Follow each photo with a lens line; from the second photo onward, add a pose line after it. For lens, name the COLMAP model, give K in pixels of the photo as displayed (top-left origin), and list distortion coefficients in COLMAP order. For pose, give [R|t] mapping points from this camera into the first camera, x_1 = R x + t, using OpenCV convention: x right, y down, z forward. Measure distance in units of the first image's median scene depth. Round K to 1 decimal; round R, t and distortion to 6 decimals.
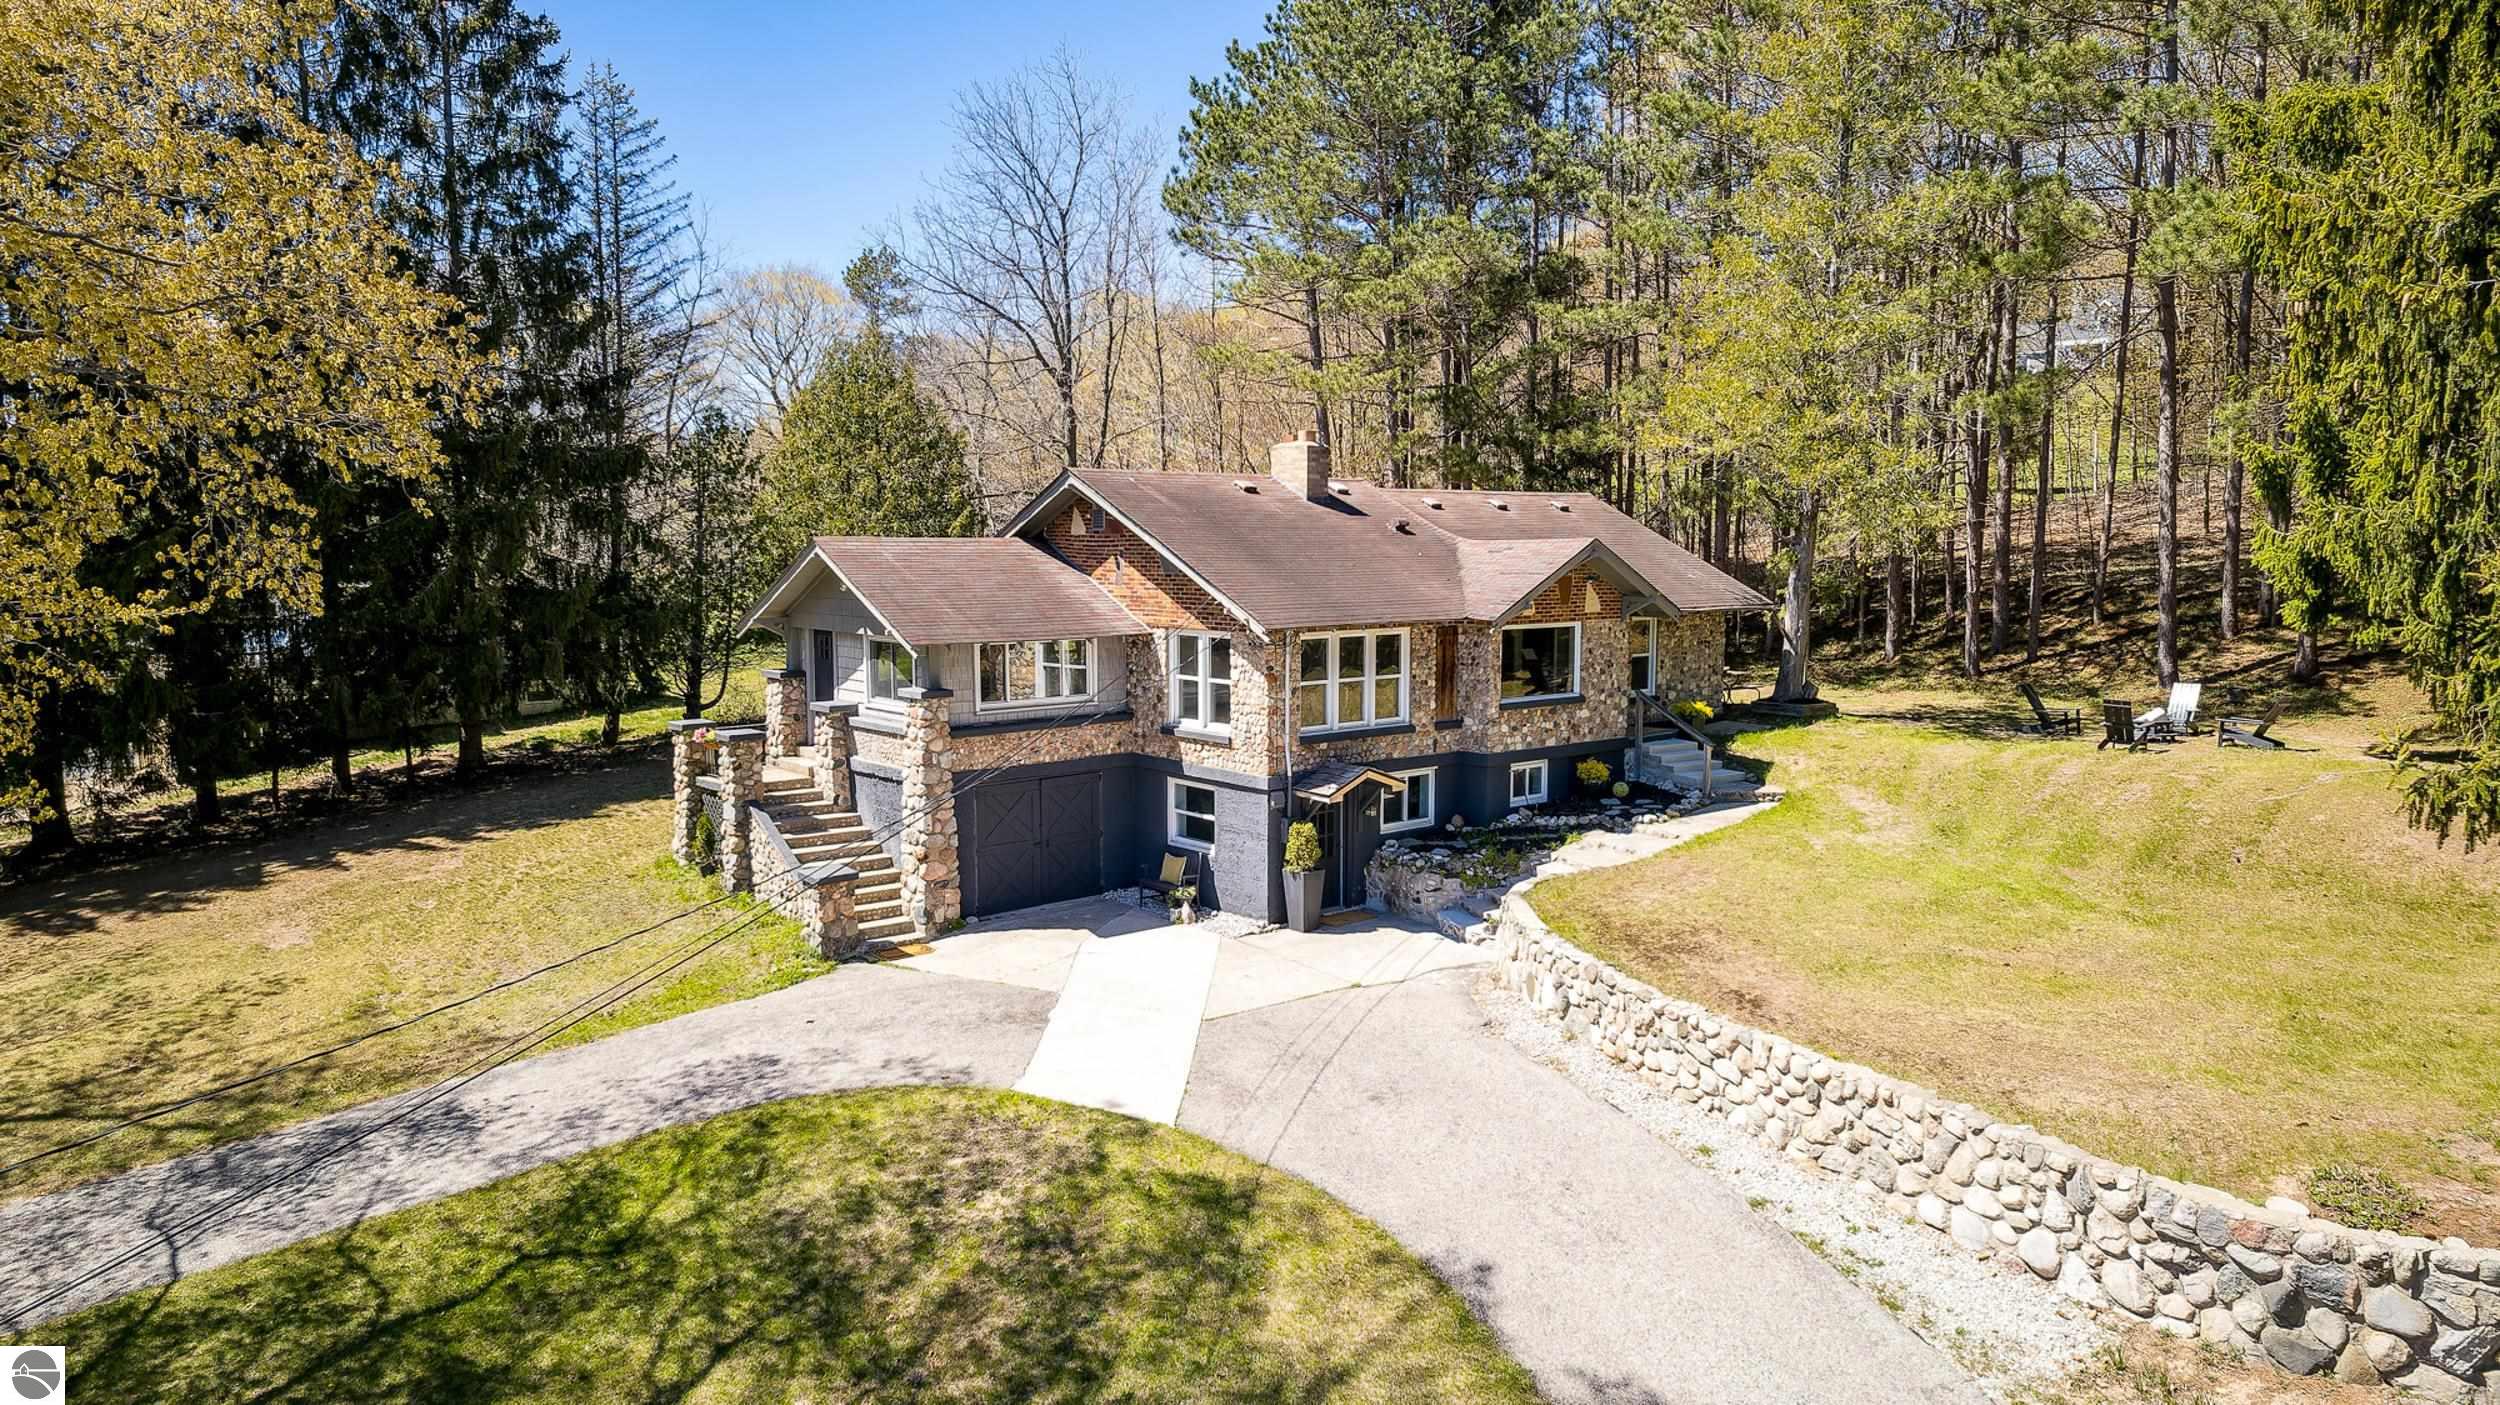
lens RADIAL K [[1549.2, 0, 1251.5], [0, 1549.2, 704.4], [0, 0, 1]] dist [0.002547, 0.000711]
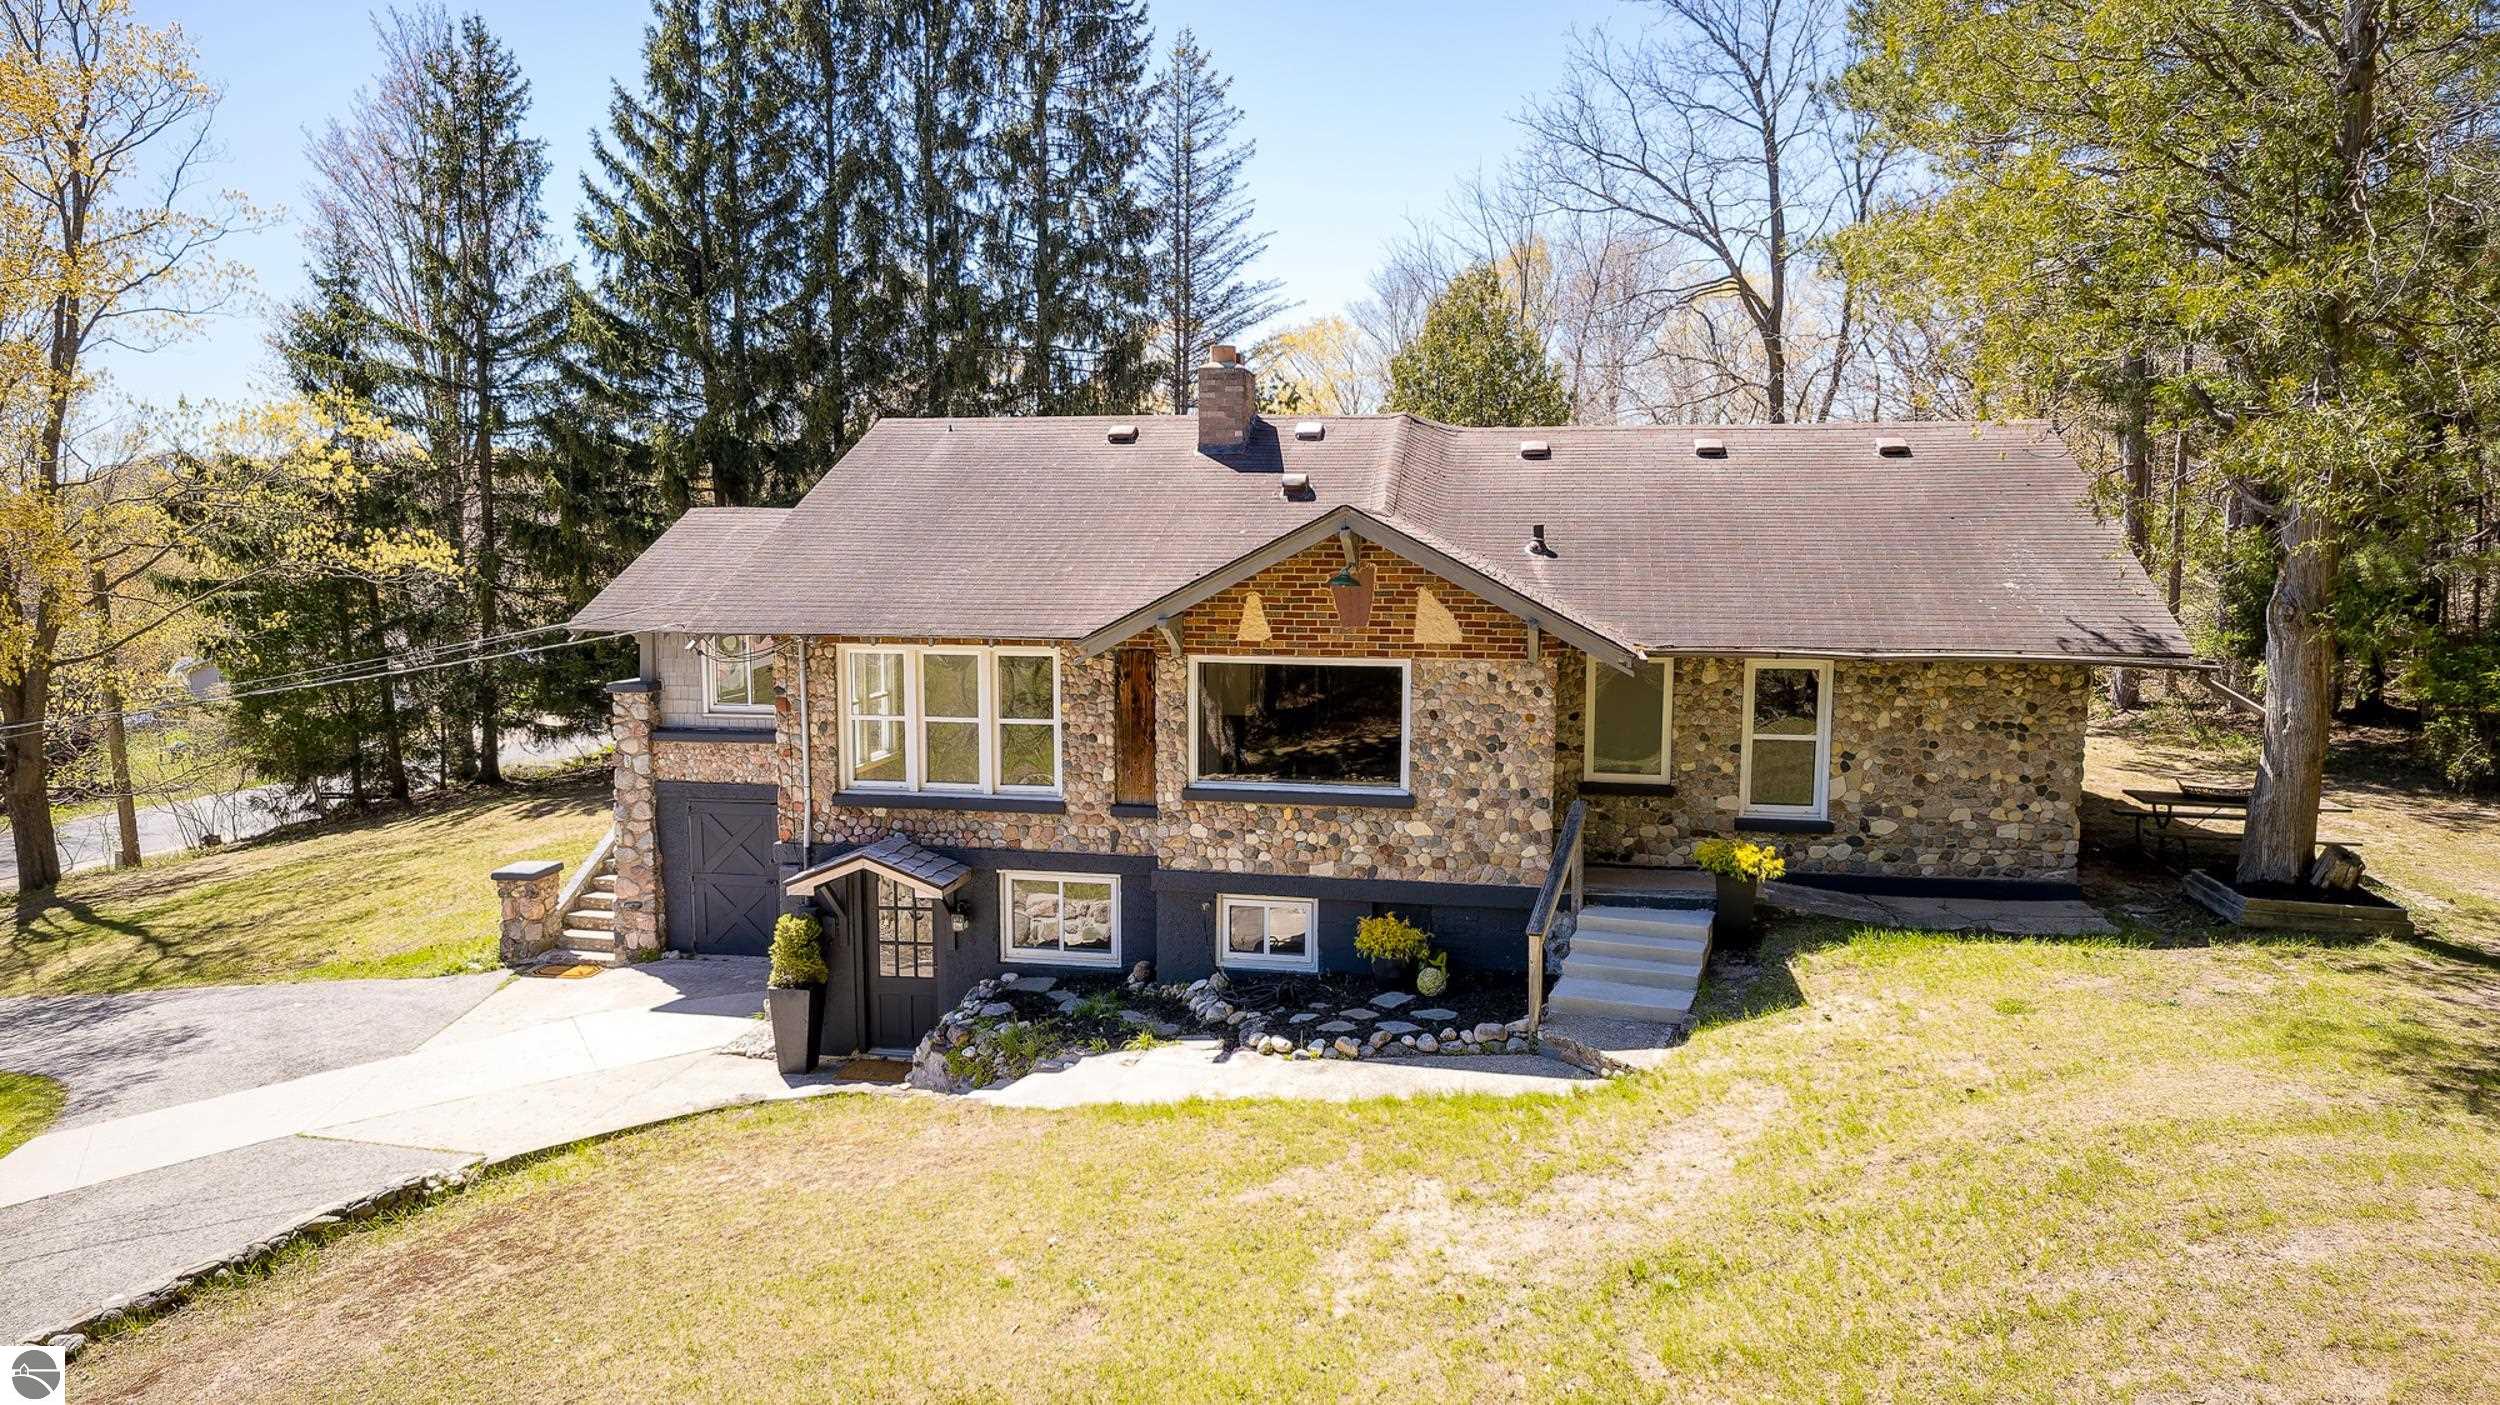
lens RADIAL K [[1549.2, 0, 1249.9], [0, 1549.2, 702.8], [0, 0, 1]] dist [0.002547, 0.000711]
pose [[0.642267, 0.089652, -0.761220, 0.626513], [-0.085401, 0.995322, 0.045169, -0.061575], [0.761709, 0.035998, 0.646919, 0.645825]]
